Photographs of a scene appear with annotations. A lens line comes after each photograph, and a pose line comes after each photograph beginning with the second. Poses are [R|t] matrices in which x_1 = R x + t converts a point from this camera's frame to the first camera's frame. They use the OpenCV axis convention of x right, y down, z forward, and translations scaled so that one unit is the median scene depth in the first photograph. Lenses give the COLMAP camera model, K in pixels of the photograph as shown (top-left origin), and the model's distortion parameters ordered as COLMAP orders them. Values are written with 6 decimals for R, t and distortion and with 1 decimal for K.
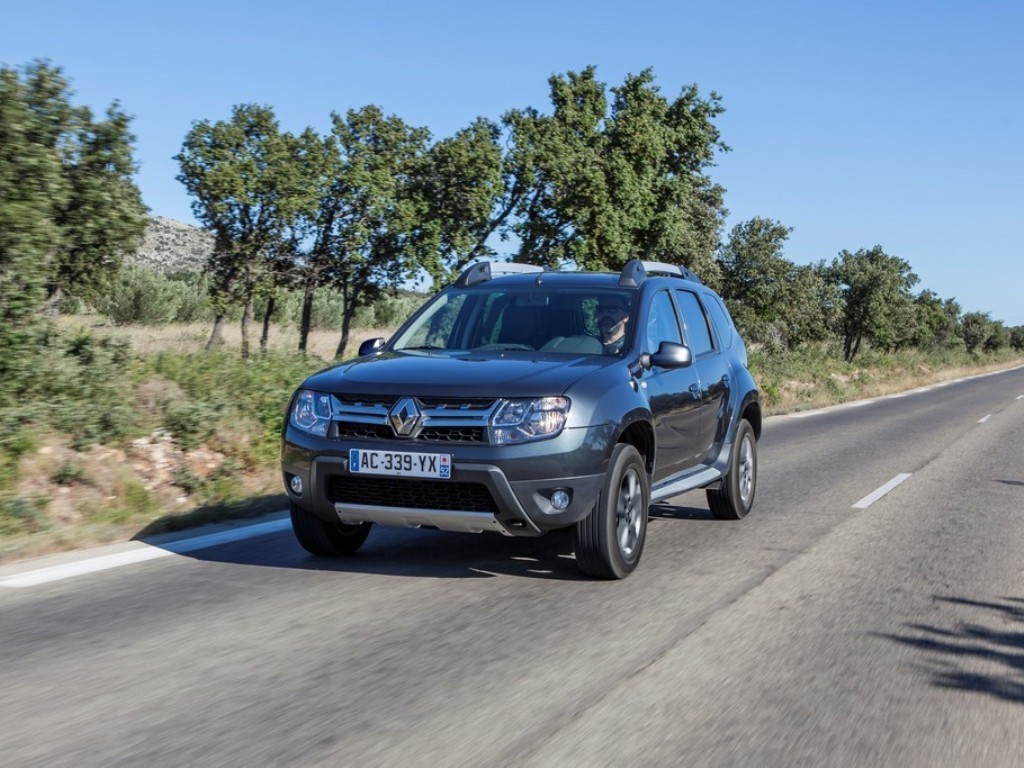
lens RADIAL K [[1664.7, 0, 512.0], [0, 1664.7, 384.0], [0, 0, 1]] dist [-0.032756, 0.019314]
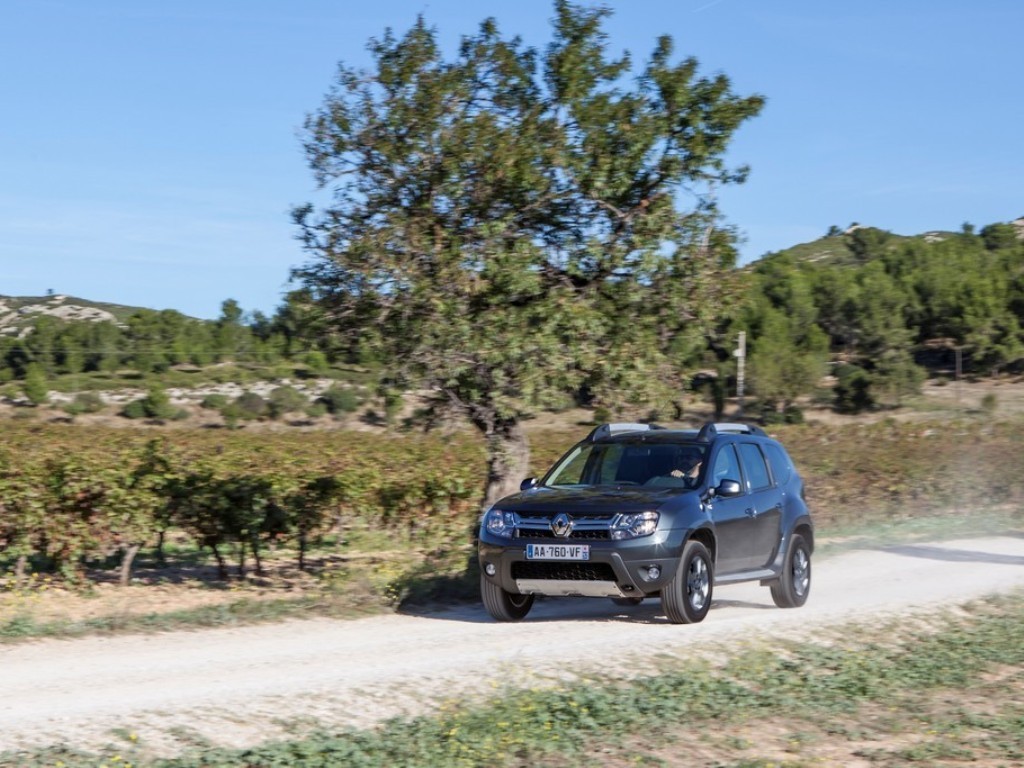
lens RADIAL K [[2264.9, 0, 512.0], [0, 2264.9, 384.0], [0, 0, 1]] dist [-0.069260, -0.119235]
pose [[0.998619, -0.010146, -0.051553, 0.005134], [0.006332, 0.997268, -0.073601, 0.044813], [0.052159, 0.073173, 0.995954, -1.239659]]
